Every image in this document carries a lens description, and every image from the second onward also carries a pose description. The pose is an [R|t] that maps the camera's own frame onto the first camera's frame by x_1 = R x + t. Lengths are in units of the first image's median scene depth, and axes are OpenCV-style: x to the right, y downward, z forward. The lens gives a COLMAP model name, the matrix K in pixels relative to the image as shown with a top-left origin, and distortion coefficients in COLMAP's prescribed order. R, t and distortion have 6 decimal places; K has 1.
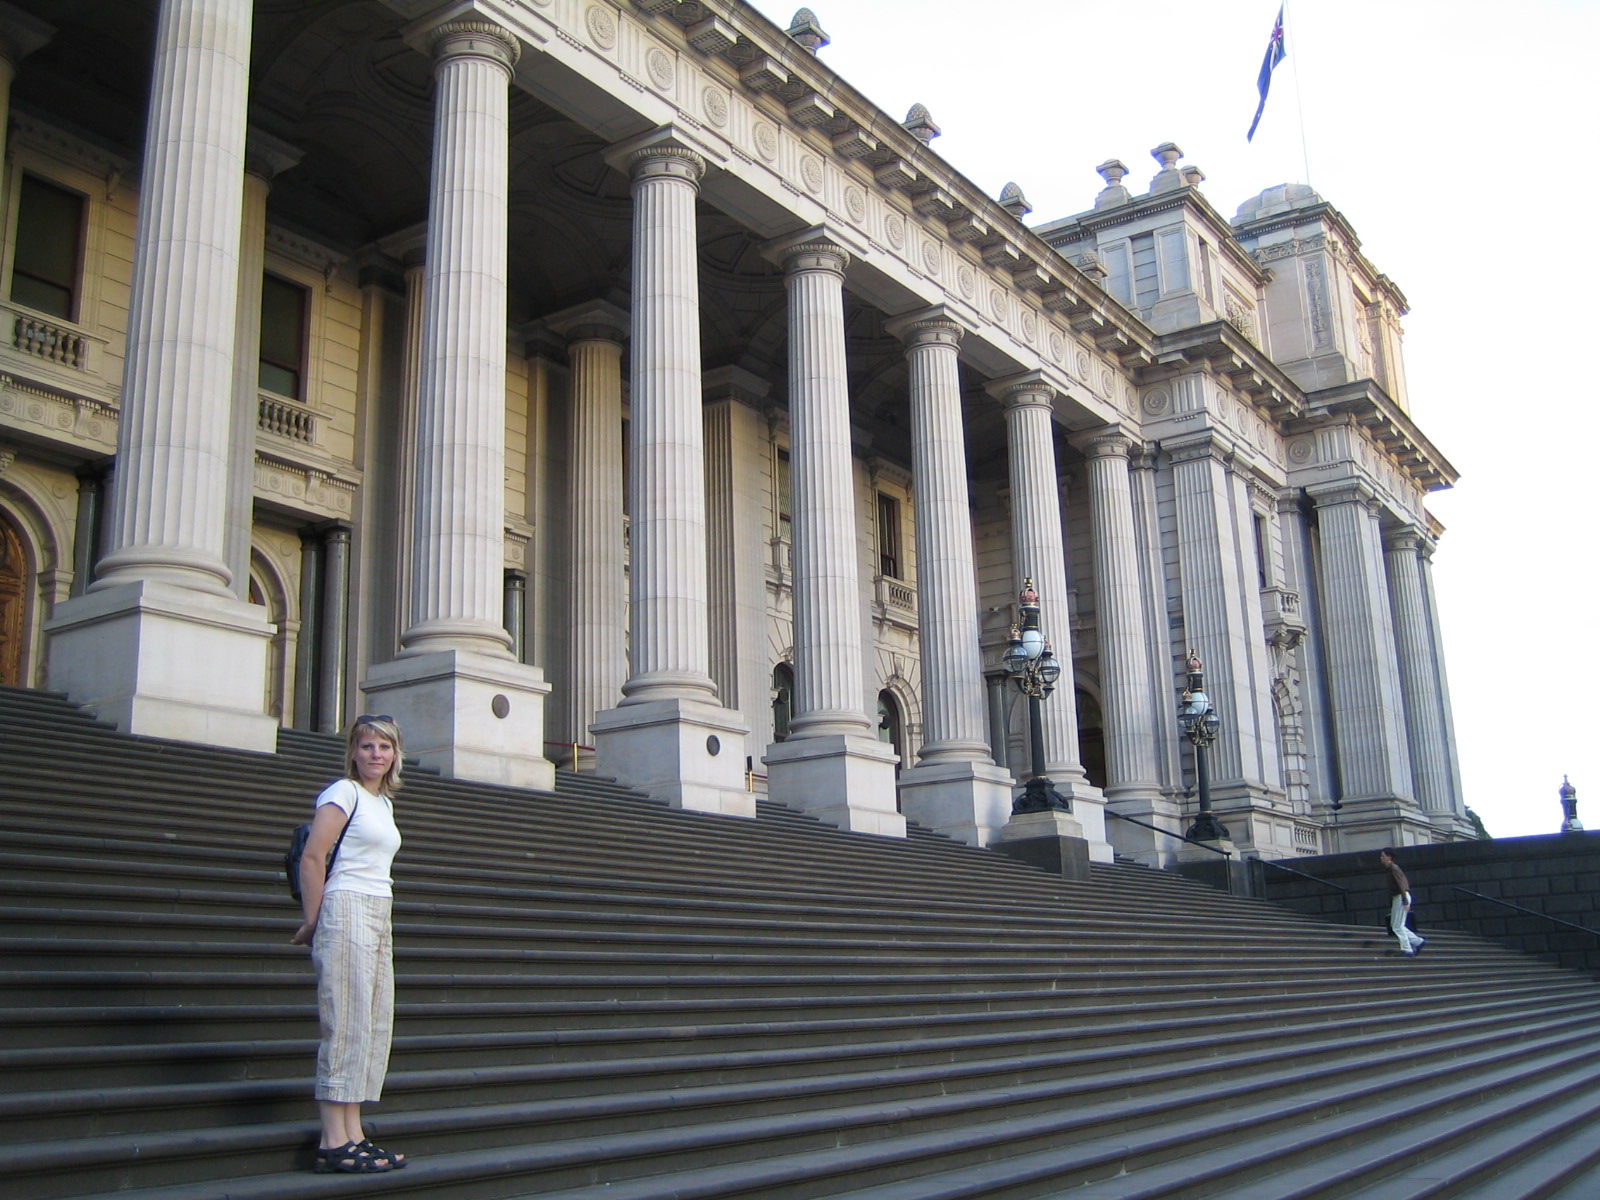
lens RADIAL K [[1666.5, 0, 882.1], [0, 1666.5, 566.0], [0, 0, 1]] dist [-0.098475, 0.000000]
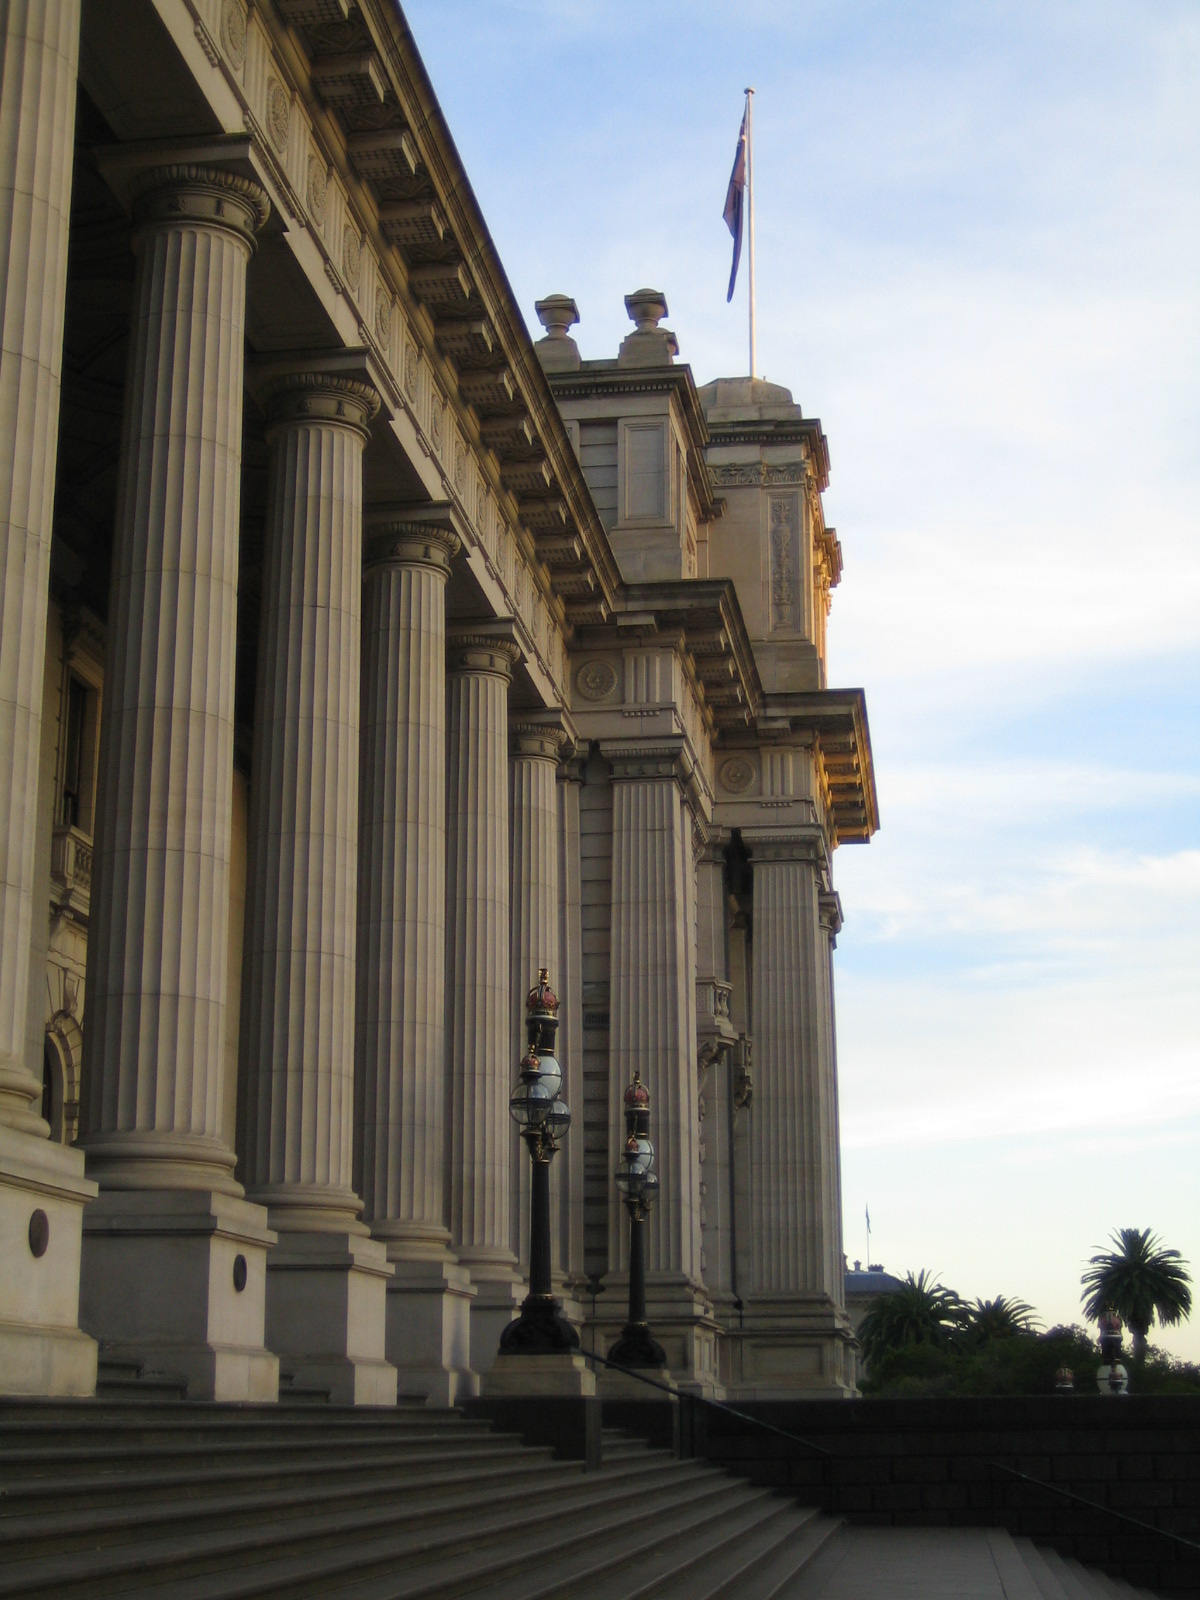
lens RADIAL K [[2350.5, 0, 600.7], [0, 2350.5, 808.6], [0, 0, 1]] dist [-0.082738, 0.000000]
pose [[0.908234, 0.138338, 0.394935, -0.195588], [-0.140180, 0.989827, -0.024343, -0.026495], [-0.394285, -0.033253, 0.918386, 0.146743]]
